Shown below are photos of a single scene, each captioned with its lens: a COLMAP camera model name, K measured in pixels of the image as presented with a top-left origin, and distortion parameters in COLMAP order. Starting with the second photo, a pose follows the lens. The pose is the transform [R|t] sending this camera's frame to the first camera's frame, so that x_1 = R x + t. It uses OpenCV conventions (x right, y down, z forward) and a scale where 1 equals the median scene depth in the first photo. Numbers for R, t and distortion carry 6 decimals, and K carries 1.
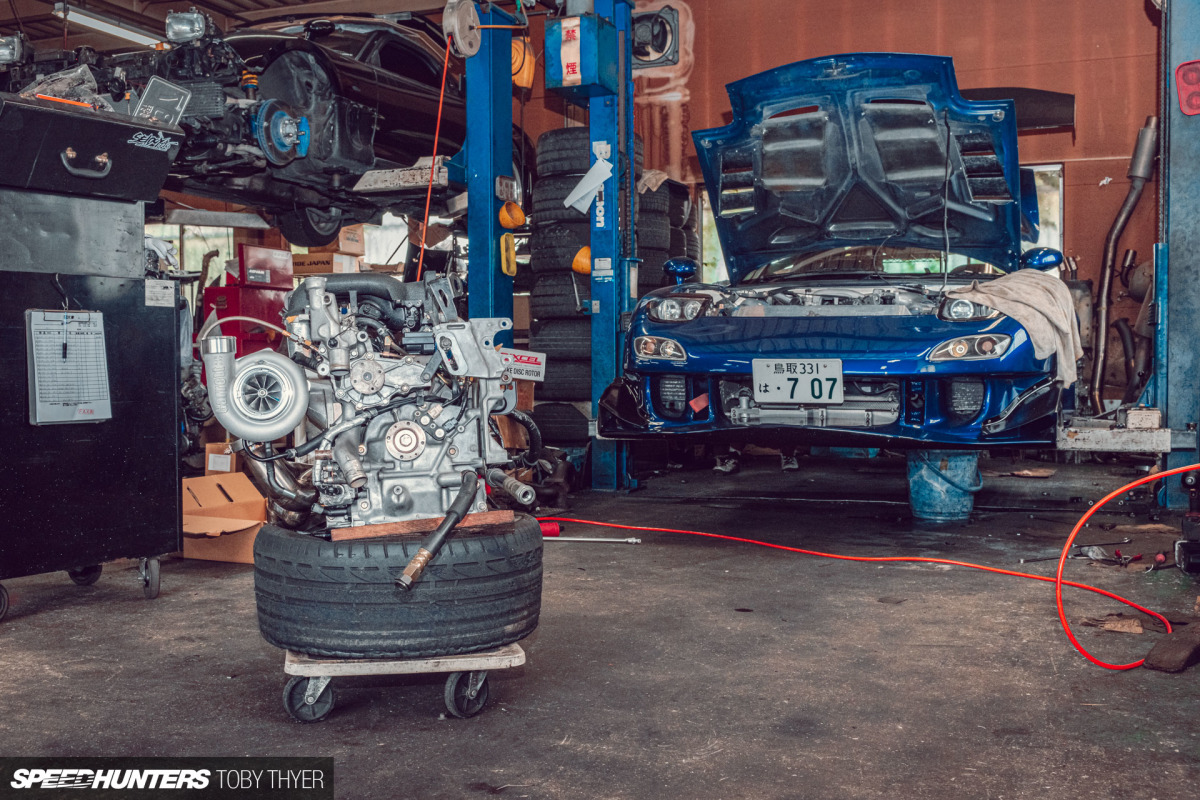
lens RADIAL K [[1318.9, 0, 600.0], [0, 1318.9, 400.0], [0, 0, 1]] dist [-0.005447, -0.001619]
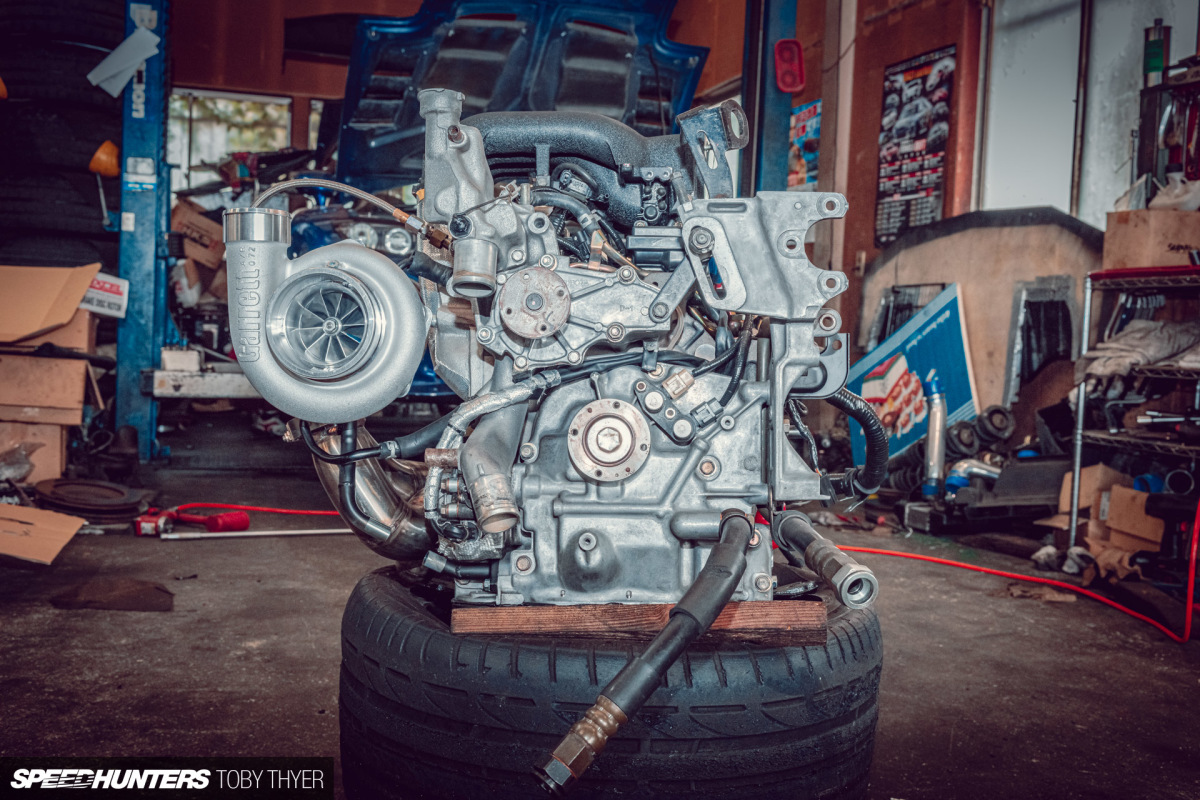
lens RADIAL K [[1293.1, 0, 600.0], [0, 1293.1, 400.0], [0, 0, 1]] dist [0.002096, -0.000219]
pose [[0.967231, 0.060447, -0.246598, -0.034370], [-0.056233, 0.998127, 0.024105, 0.004895], [0.247593, -0.009448, 0.968818, 0.534202]]
